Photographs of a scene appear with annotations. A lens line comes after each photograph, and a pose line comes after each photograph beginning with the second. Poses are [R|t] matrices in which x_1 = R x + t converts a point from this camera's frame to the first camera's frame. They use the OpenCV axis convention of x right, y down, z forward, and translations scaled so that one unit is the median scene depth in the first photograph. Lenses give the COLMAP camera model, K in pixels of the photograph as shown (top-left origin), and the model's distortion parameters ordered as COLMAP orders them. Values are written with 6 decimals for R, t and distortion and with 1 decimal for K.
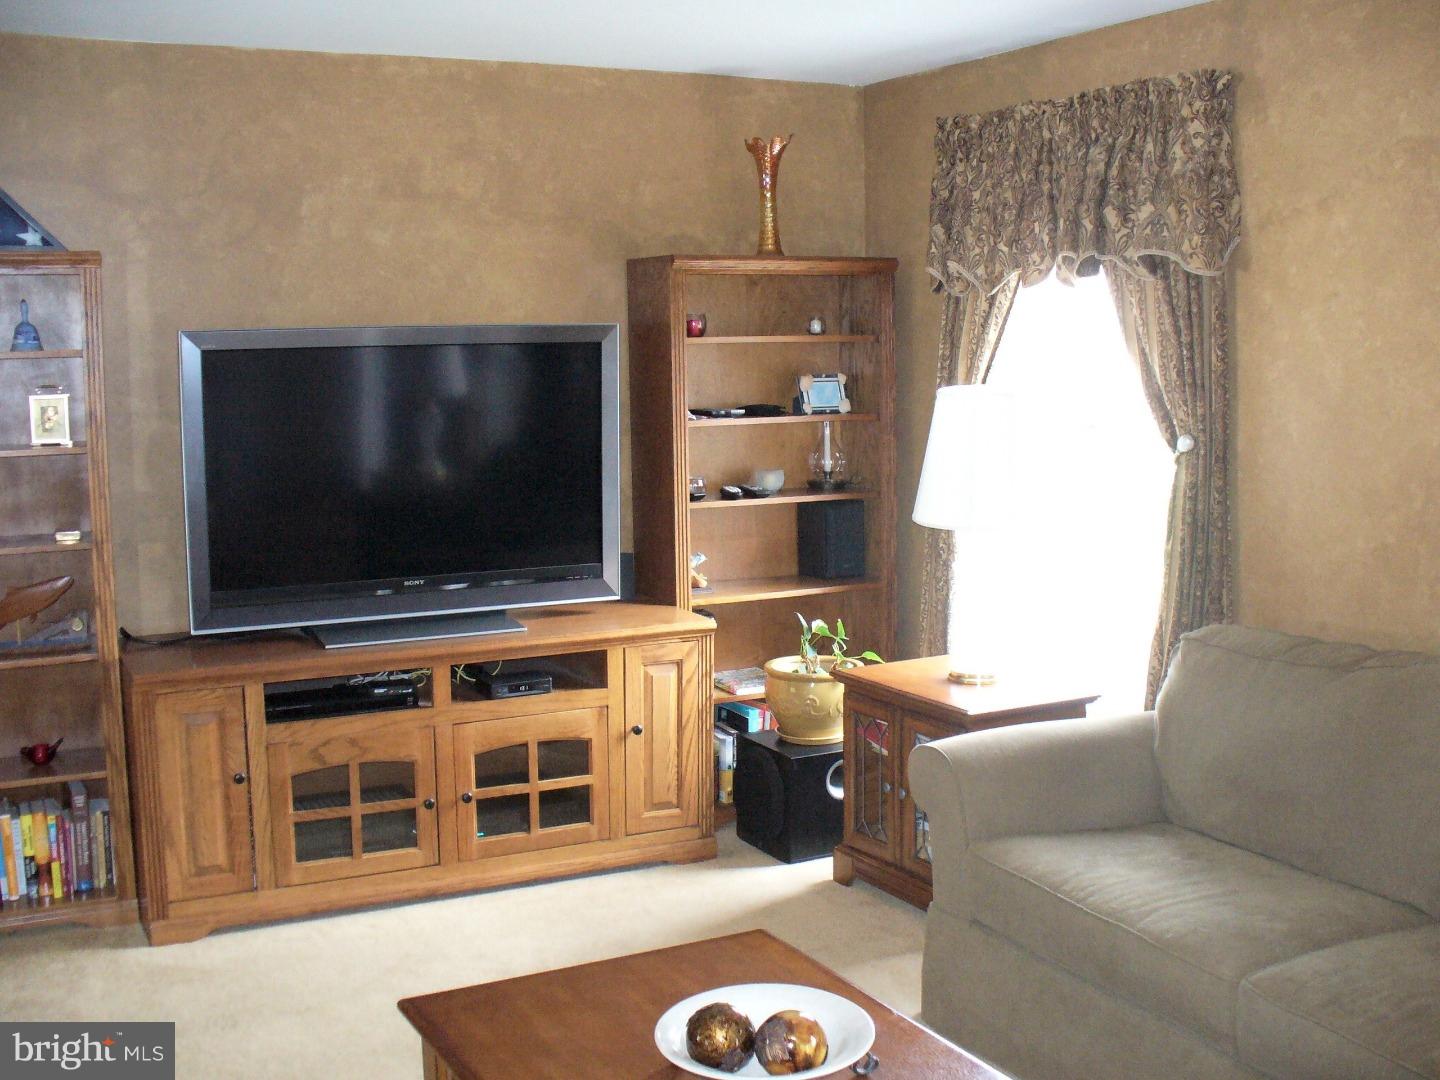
lens RADIAL K [[1653.5, 0, 720.3], [0, 1653.5, 558.9], [0, 0, 1]] dist [-0.280496, 0.434221]
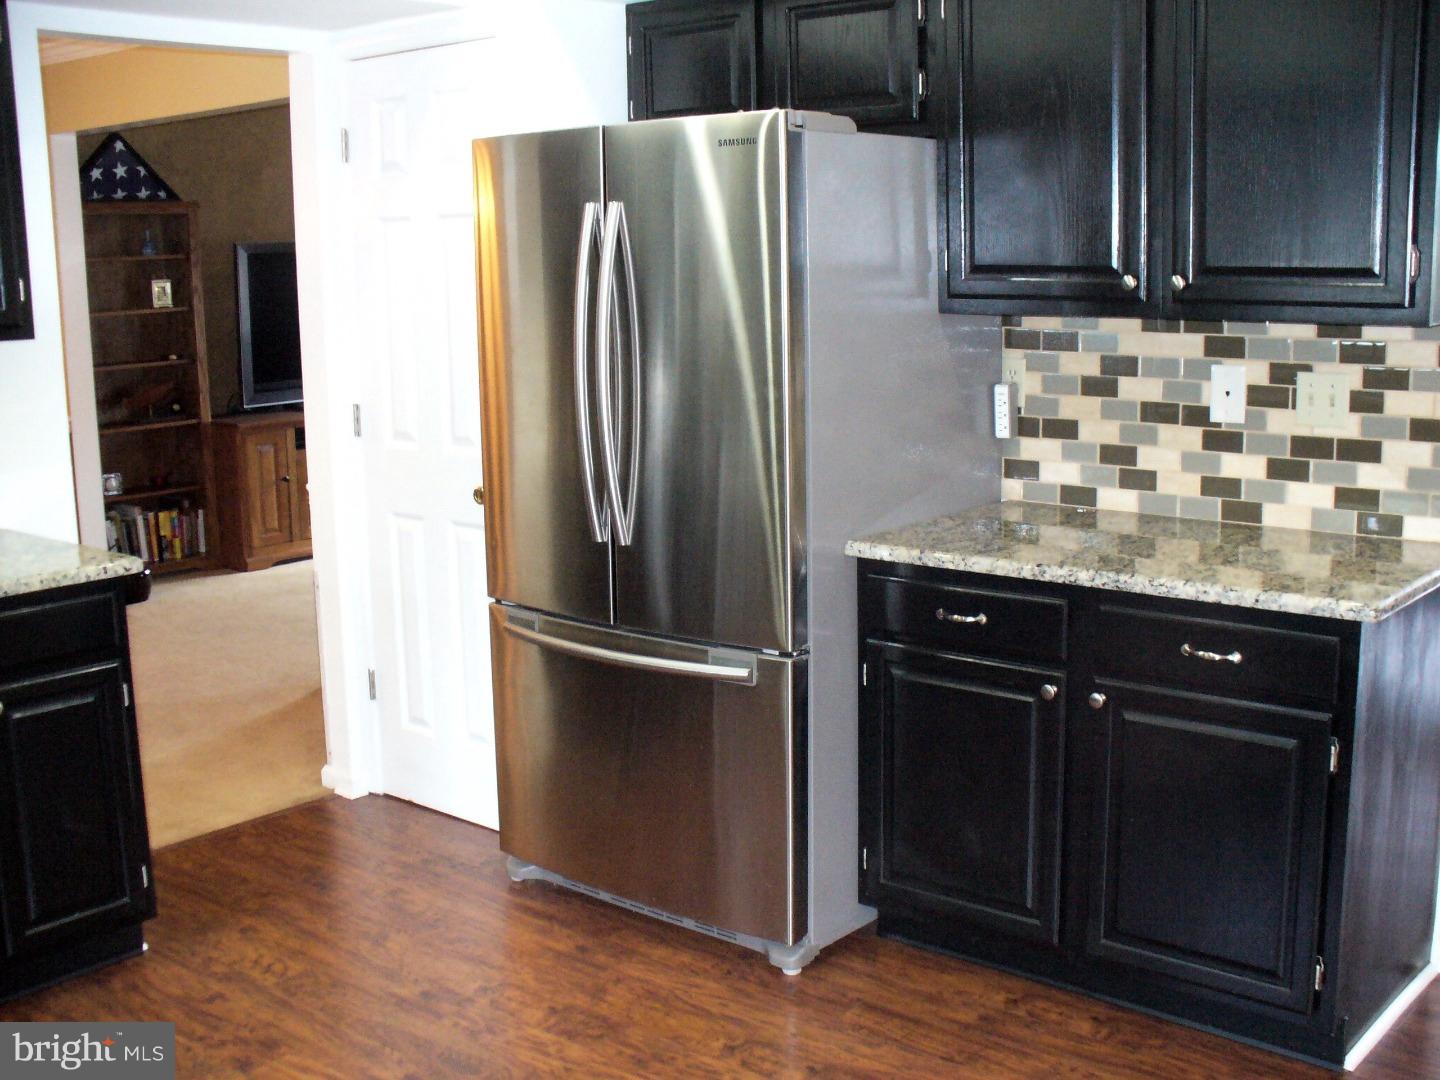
lens RADIAL K [[1653.5, 0, 720.3], [0, 1653.5, 558.9], [0, 0, 1]] dist [-0.280496, 0.434221]
pose [[0.917075, -0.079462, 0.390717, -0.554664], [0.058379, 0.996139, 0.065564, 0.126806], [-0.394418, -0.037318, 0.918173, -0.906990]]
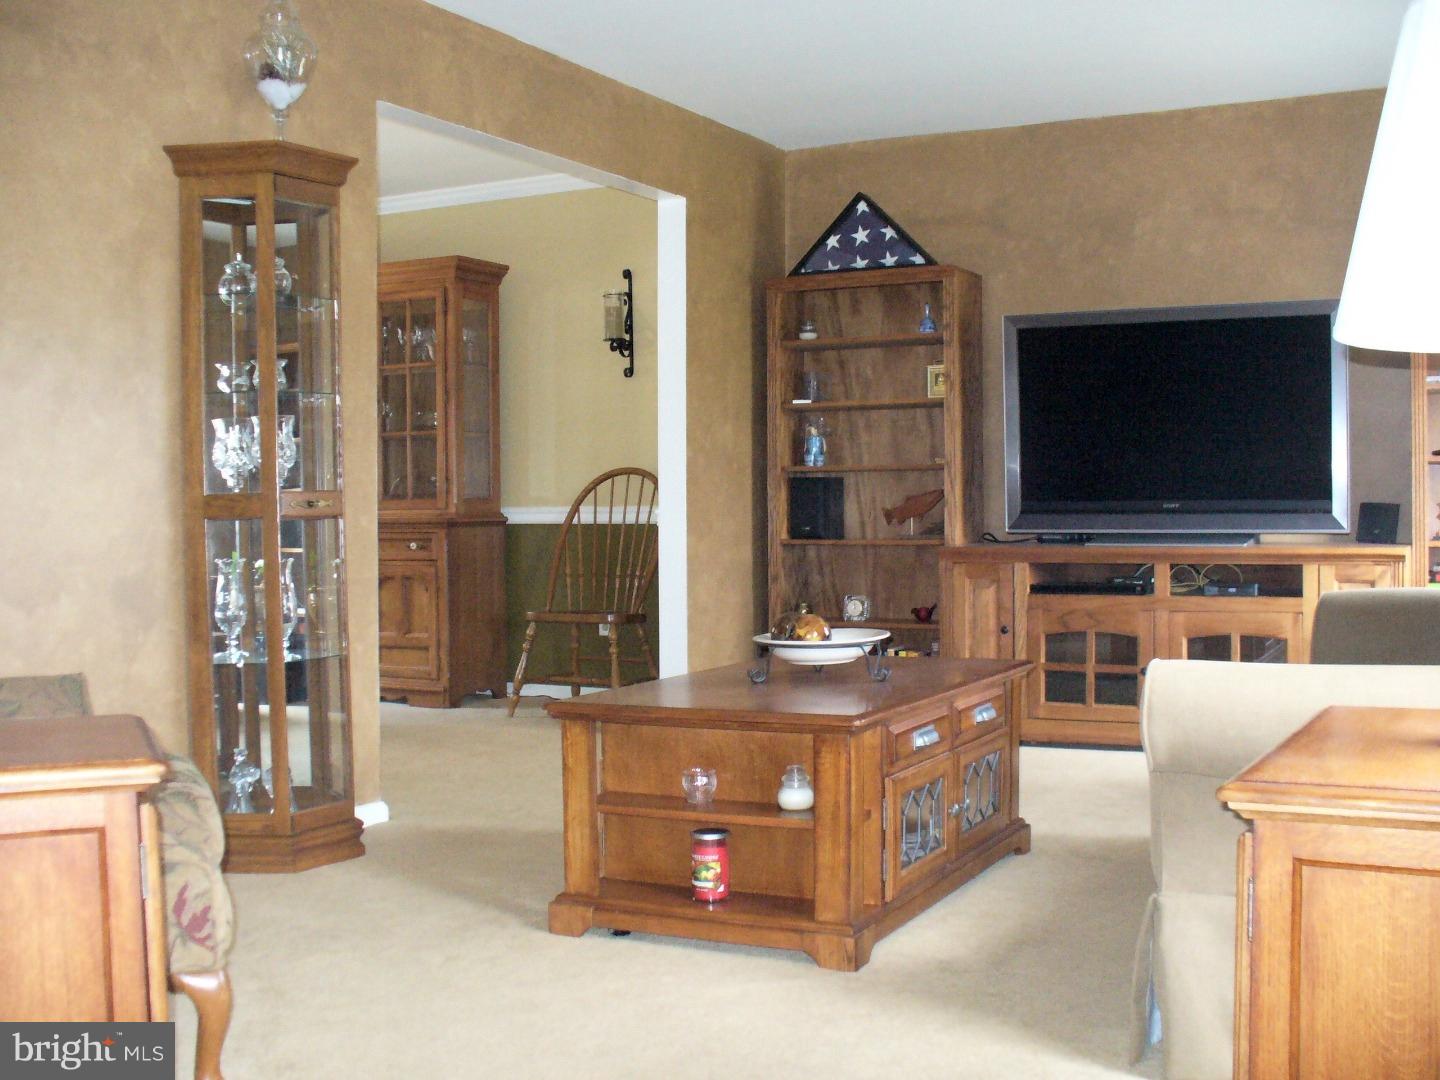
lens RADIAL K [[1653.5, 0, 720.3], [0, 1653.5, 558.9], [0, 0, 1]] dist [-0.280496, 0.434221]
pose [[0.570983, 0.027212, -0.820511, 0.682527], [-0.106979, 0.993395, -0.041499, 0.152584], [0.813962, 0.111472, 0.570122, -0.008847]]
